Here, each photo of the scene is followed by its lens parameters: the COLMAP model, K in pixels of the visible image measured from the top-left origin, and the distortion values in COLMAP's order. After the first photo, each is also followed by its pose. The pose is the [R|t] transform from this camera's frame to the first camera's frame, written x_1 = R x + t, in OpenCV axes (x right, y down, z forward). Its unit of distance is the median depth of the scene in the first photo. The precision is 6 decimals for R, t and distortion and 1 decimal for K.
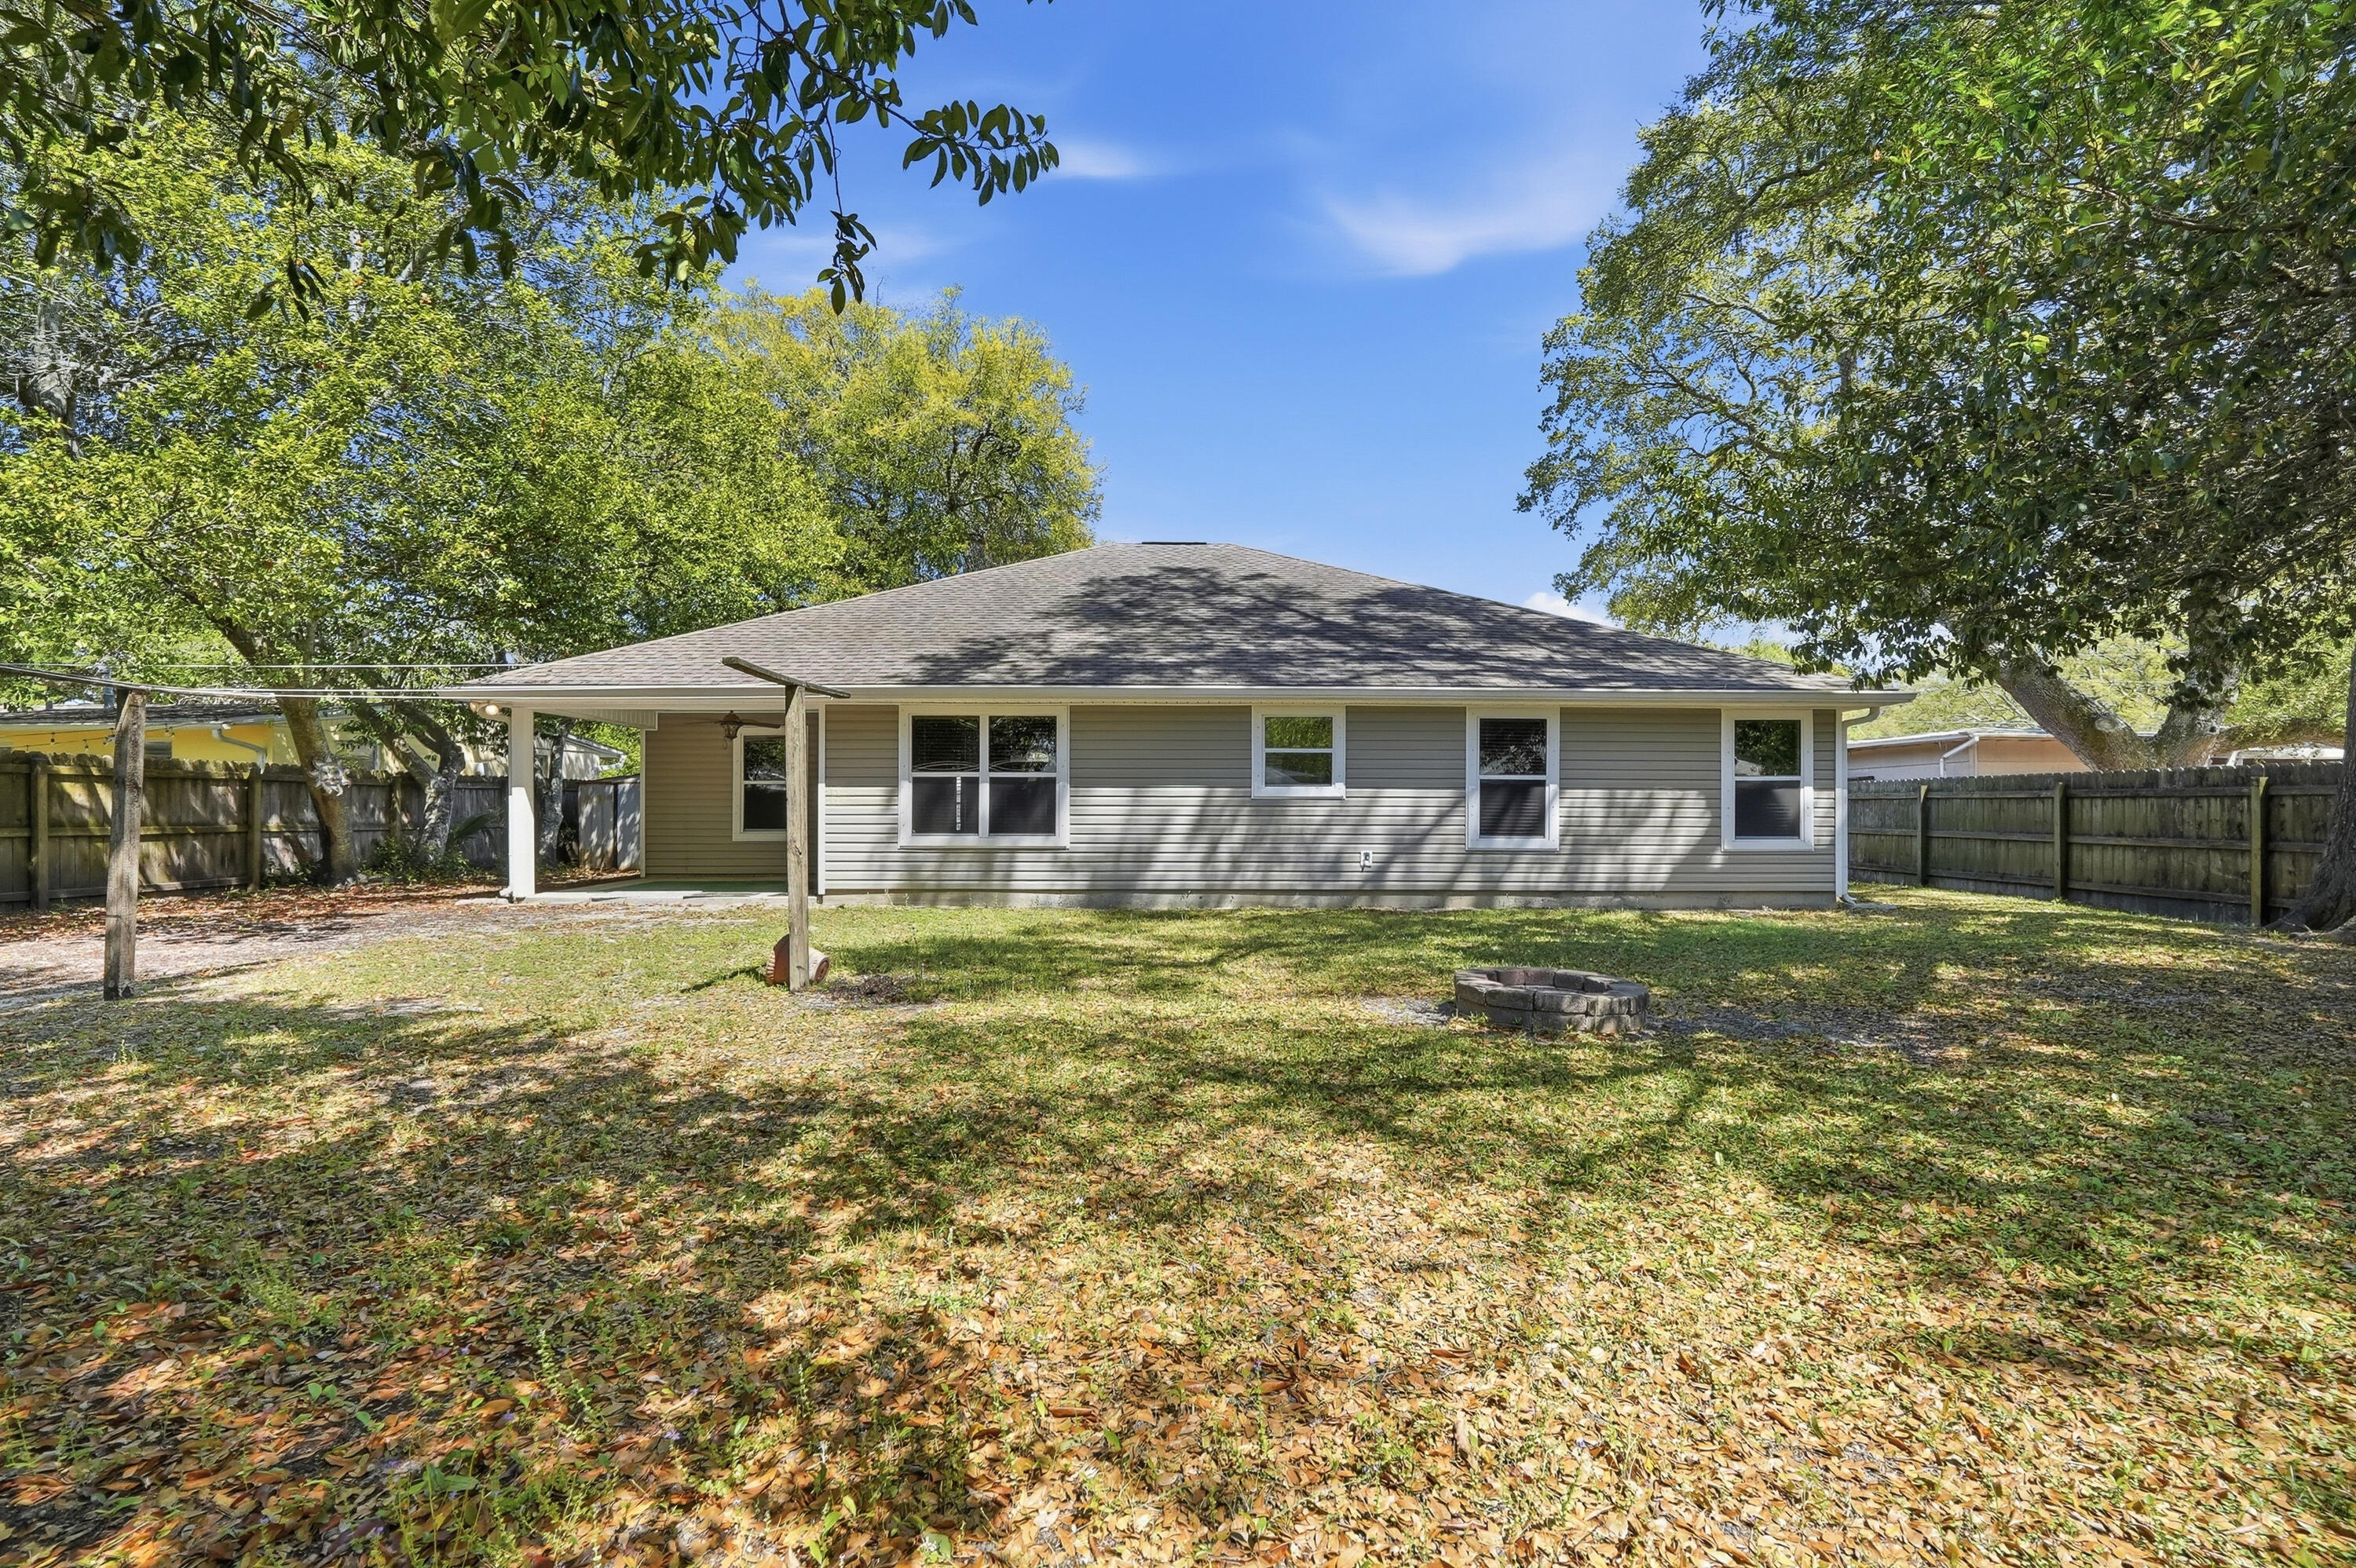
lens RADIAL K [[1024.8, 0, 1190.1], [0, 1024.8, 786.7], [0, 0, 1]] dist [0.000624, 0.000773]
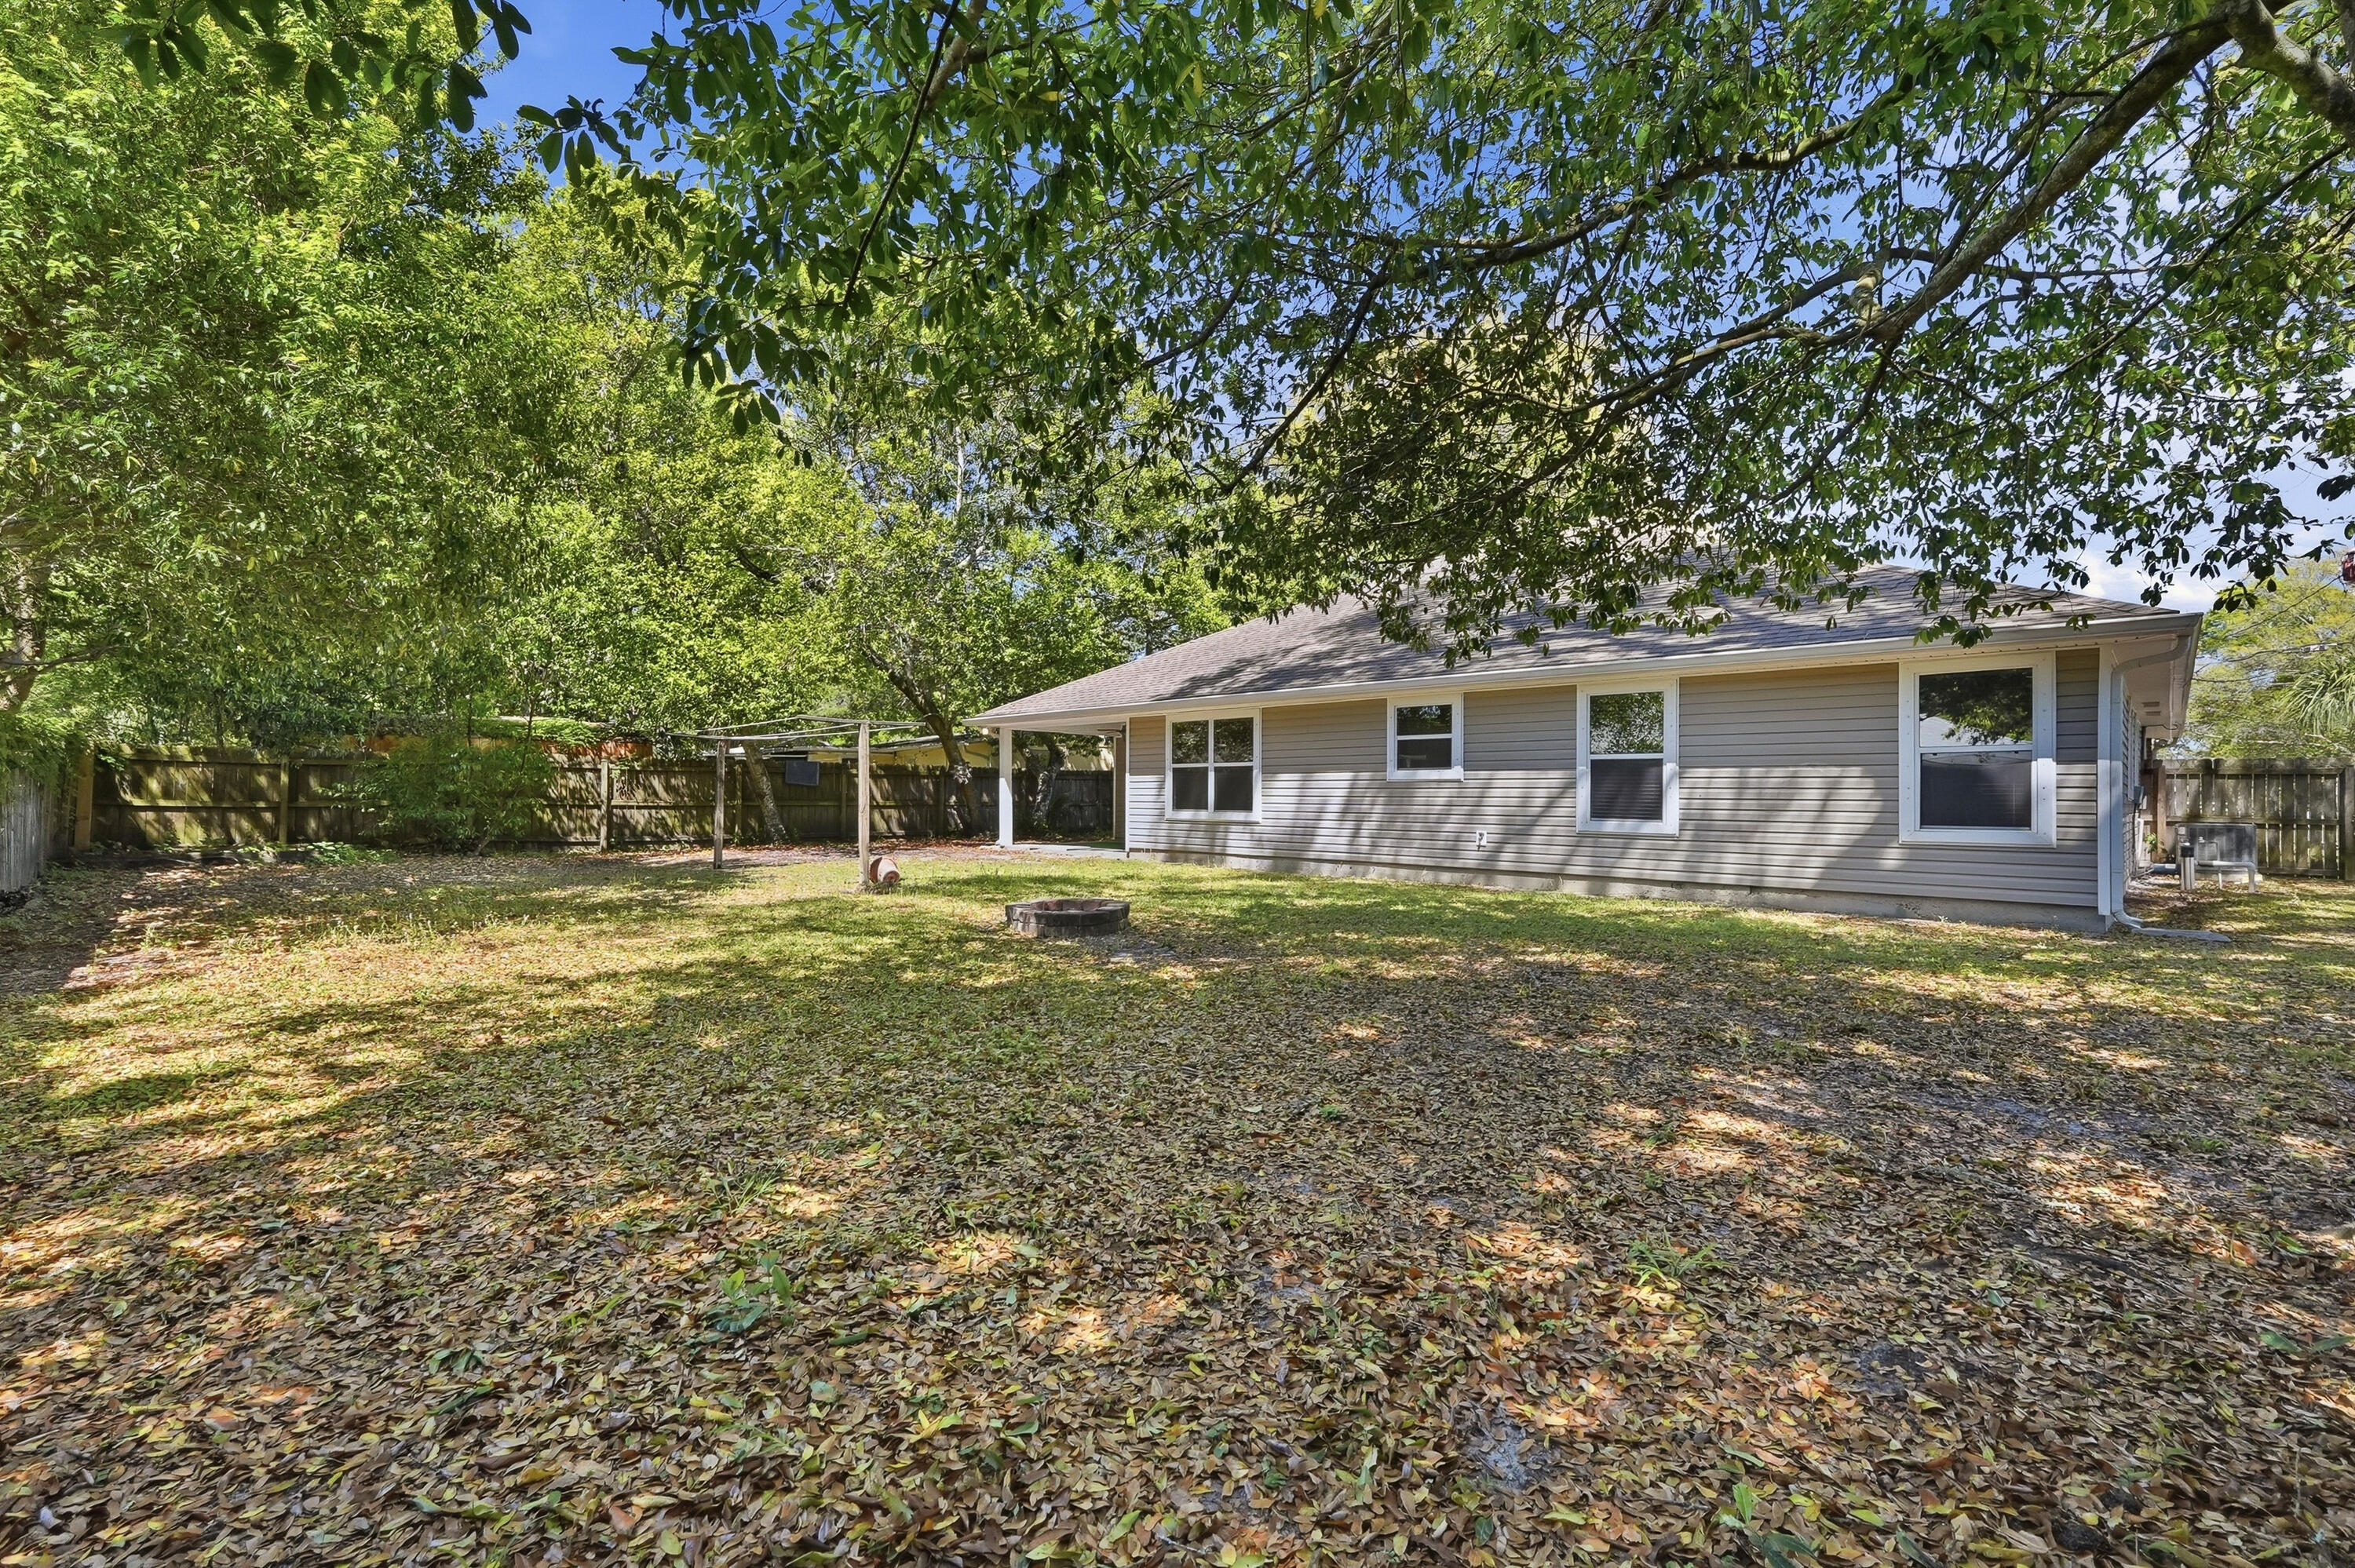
lens RADIAL K [[1024.3, 0, 1172.7], [0, 1024.3, 779.7], [0, 0, 1]] dist [0.000624, 0.000773]
pose [[0.699313, -0.009229, -0.714756, 0.693907], [0.015334, 0.999880, 0.002092, 0.003257], [0.714651, -0.012423, 0.699371, 0.053831]]
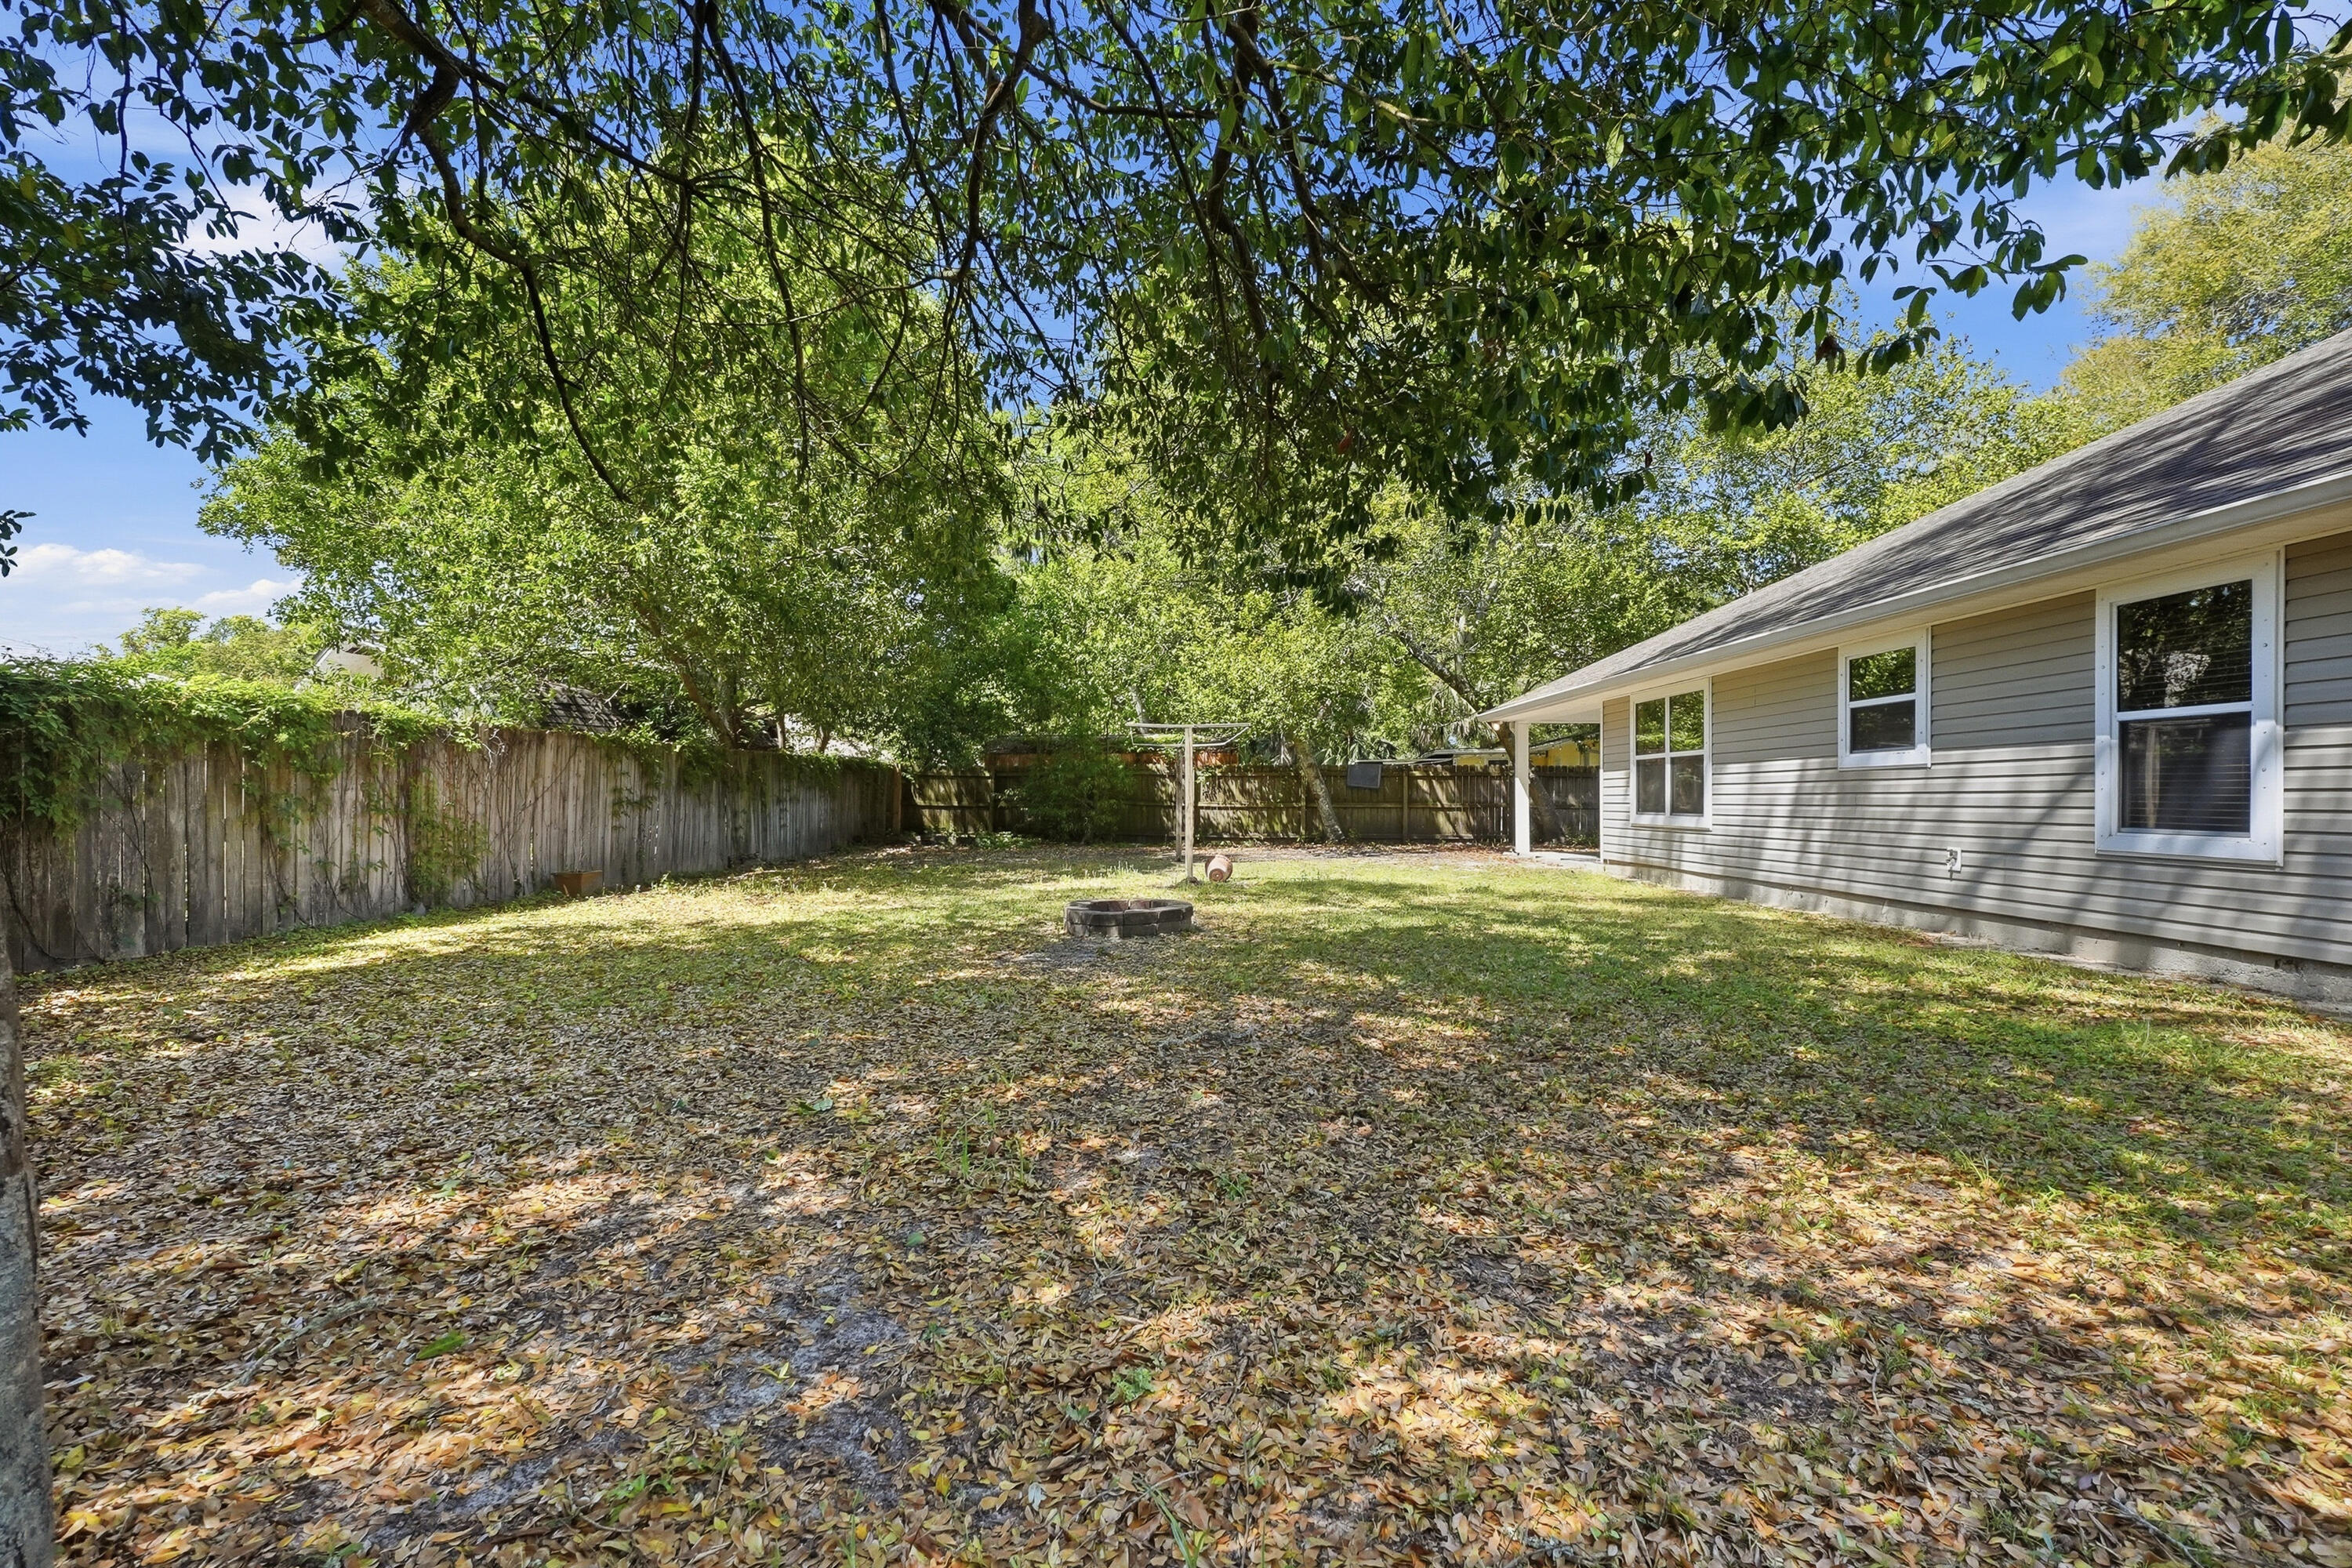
lens RADIAL K [[1023.2, 0, 1166.8], [0, 1023.2, 799.5], [0, 0, 1]] dist [0.000624, 0.000773]
pose [[-0.021571, -0.000754, -0.999767, 0.821434], [0.026529, 0.999647, -0.001327, 0.020104], [0.999415, -0.026551, -0.021544, 0.522596]]
